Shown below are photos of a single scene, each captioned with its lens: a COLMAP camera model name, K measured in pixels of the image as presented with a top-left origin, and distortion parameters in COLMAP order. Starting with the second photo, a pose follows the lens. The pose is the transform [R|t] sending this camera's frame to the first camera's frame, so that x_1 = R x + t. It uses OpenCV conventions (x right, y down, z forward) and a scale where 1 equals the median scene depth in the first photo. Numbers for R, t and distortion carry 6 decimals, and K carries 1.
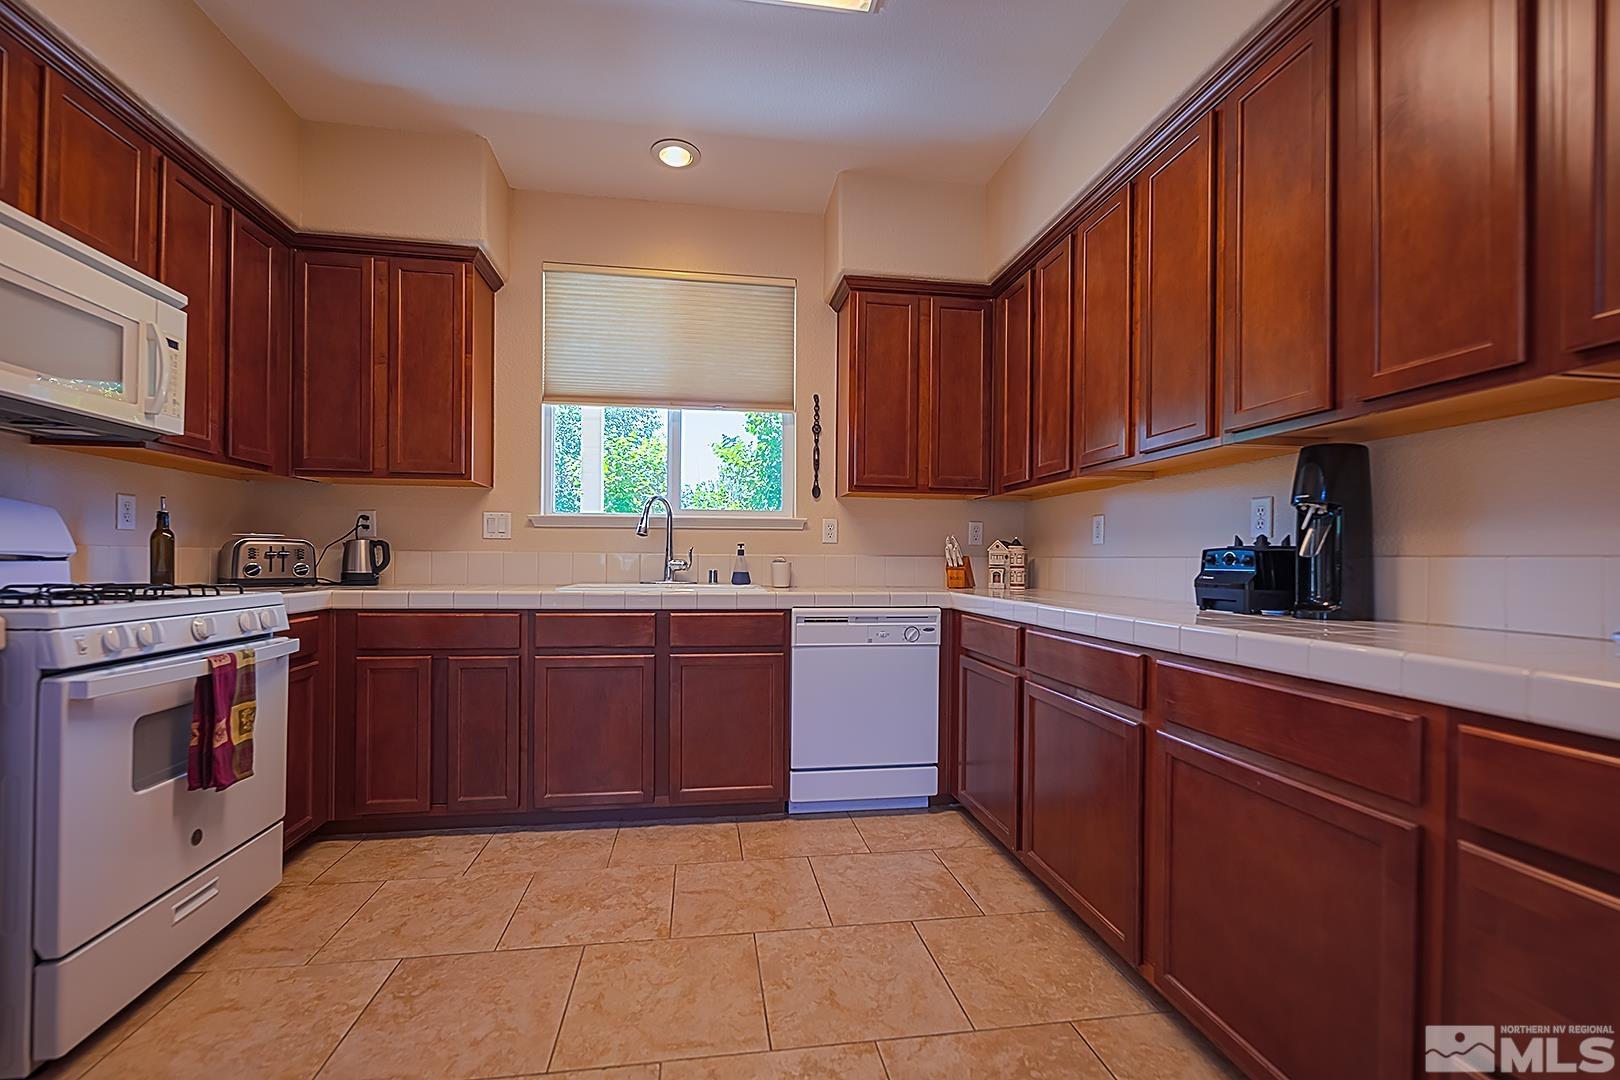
lens RADIAL K [[672.8, 0, 805.2], [0, 672.8, 559.0], [0, 0, 1]] dist [-0.000735, -0.000208]
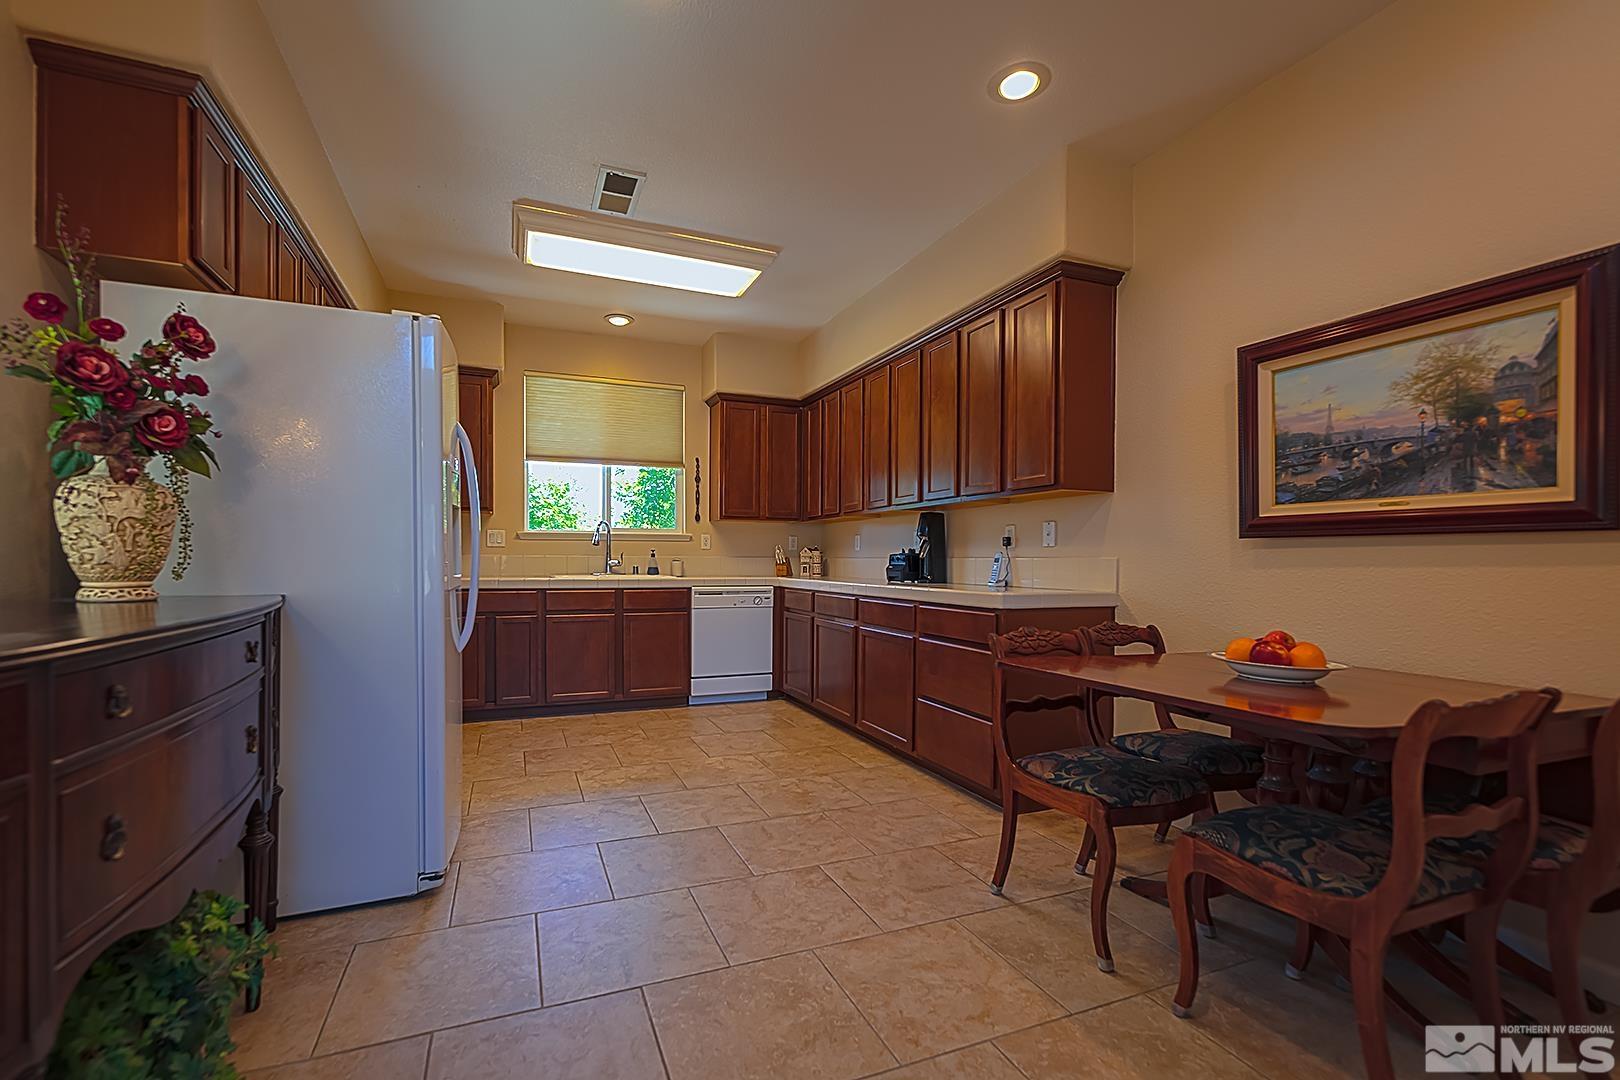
lens RADIAL K [[672.8, 0, 805.2], [0, 672.8, 559.0], [0, 0, 1]] dist [-0.000735, -0.000208]
pose [[0.967268, -0.002989, 0.253739, -0.173893], [0.002509, 0.999994, 0.002215, -0.003614], [-0.253744, -0.001506, 0.967270, -0.765848]]
